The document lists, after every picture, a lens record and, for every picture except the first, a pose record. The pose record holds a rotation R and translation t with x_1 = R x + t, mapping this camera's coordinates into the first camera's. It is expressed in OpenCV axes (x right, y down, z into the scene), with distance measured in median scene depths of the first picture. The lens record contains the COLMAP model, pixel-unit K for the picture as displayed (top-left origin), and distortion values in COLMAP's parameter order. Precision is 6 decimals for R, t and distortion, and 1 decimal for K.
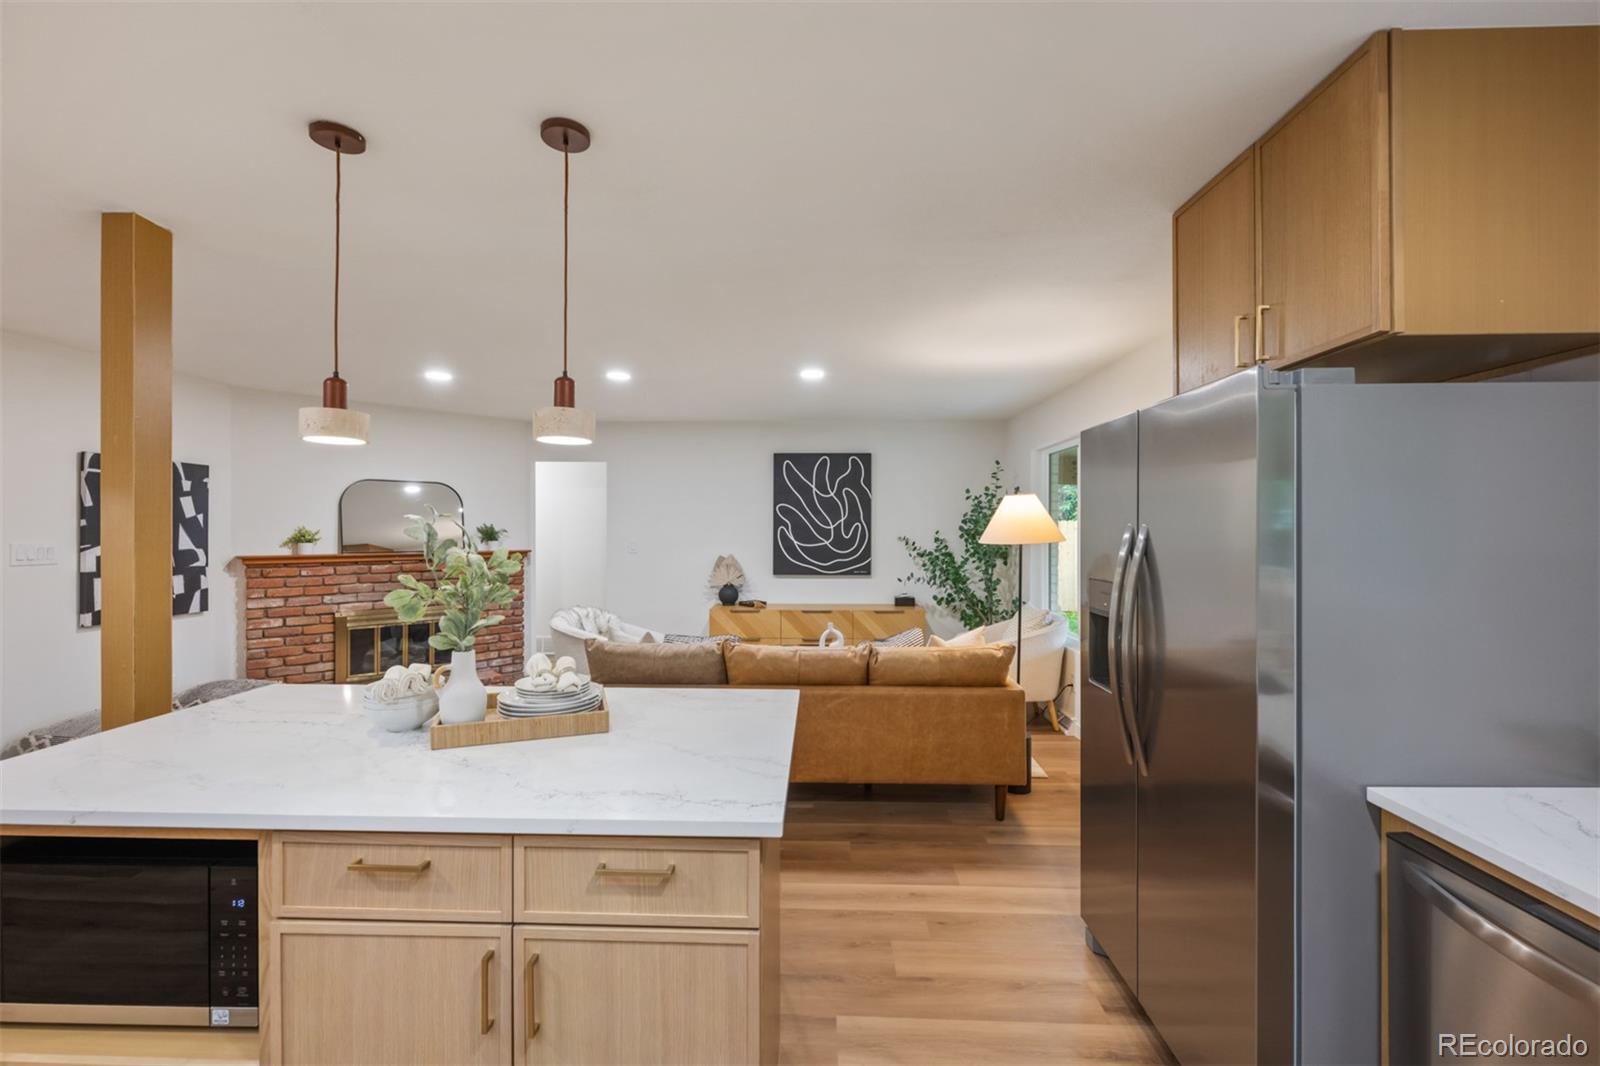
lens RADIAL K [[645.7, 0, 800.0], [0, 645.7, 533.0], [0, 0, 1]] dist [-0.001519, -0.000049]
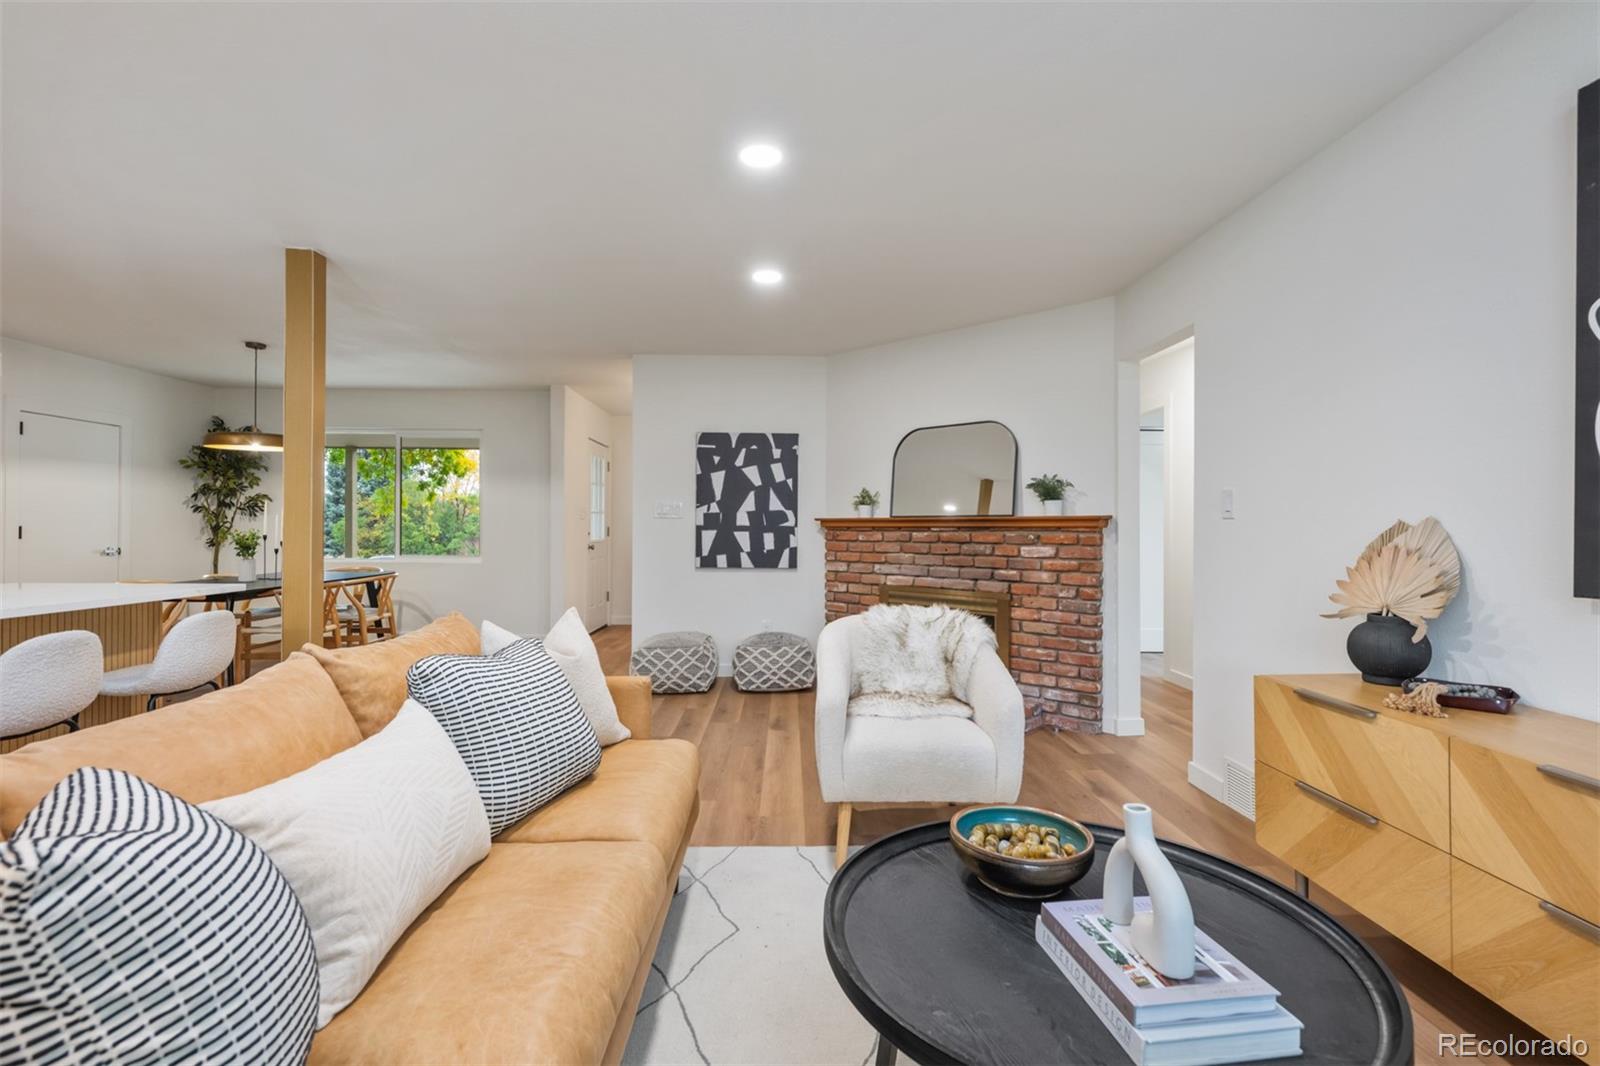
lens RADIAL K [[717.1, 0, 800.0], [0, 717.1, 533.0], [0, 0, 1]] dist [0.003275, 0.000257]
pose [[0.043303, 0.004317, -0.999053, 0.262890], [-0.009425, 0.999948, 0.003912, 0.052968], [0.999018, 0.009247, 0.043342, 0.881307]]
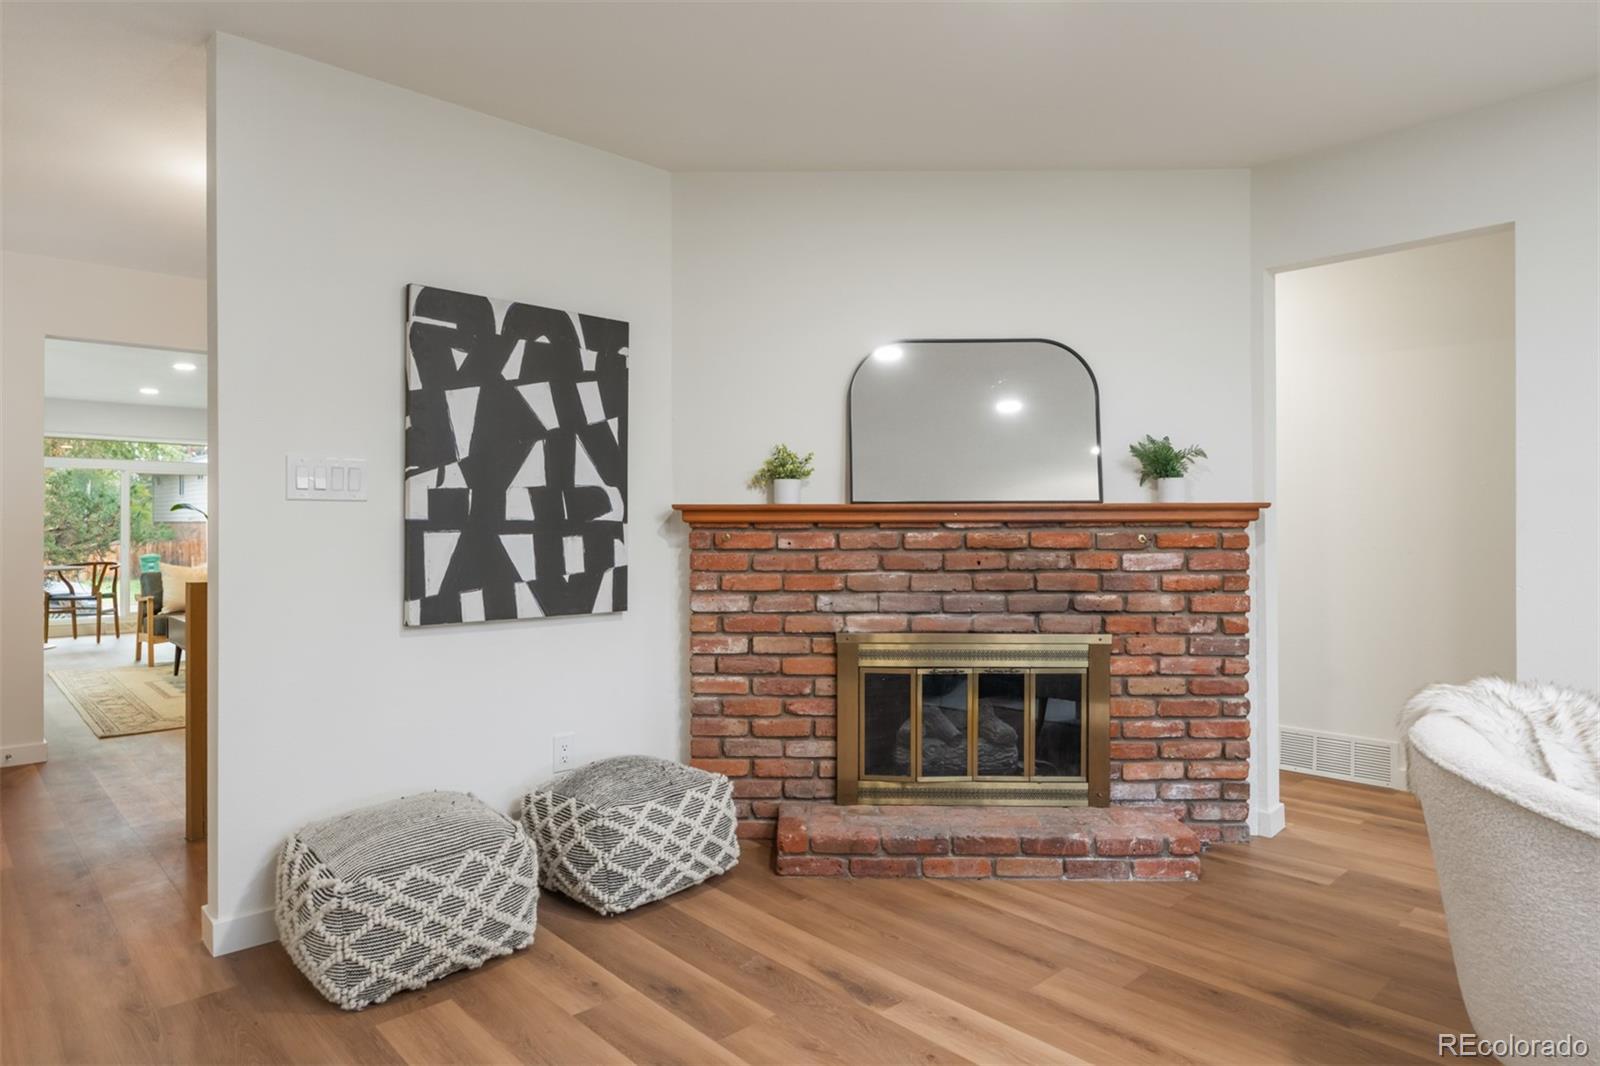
lens RADIAL K [[945.9, 0, 800.1], [0, 945.9, 525.2], [0, 0, 1]] dist [0.000014, 0.000252]
pose [[0.704346, -0.004220, -0.709845, -0.275990], [-0.000088, 0.999982, -0.006033, 0.053855], [0.709857, 0.004312, 0.704332, 0.532093]]
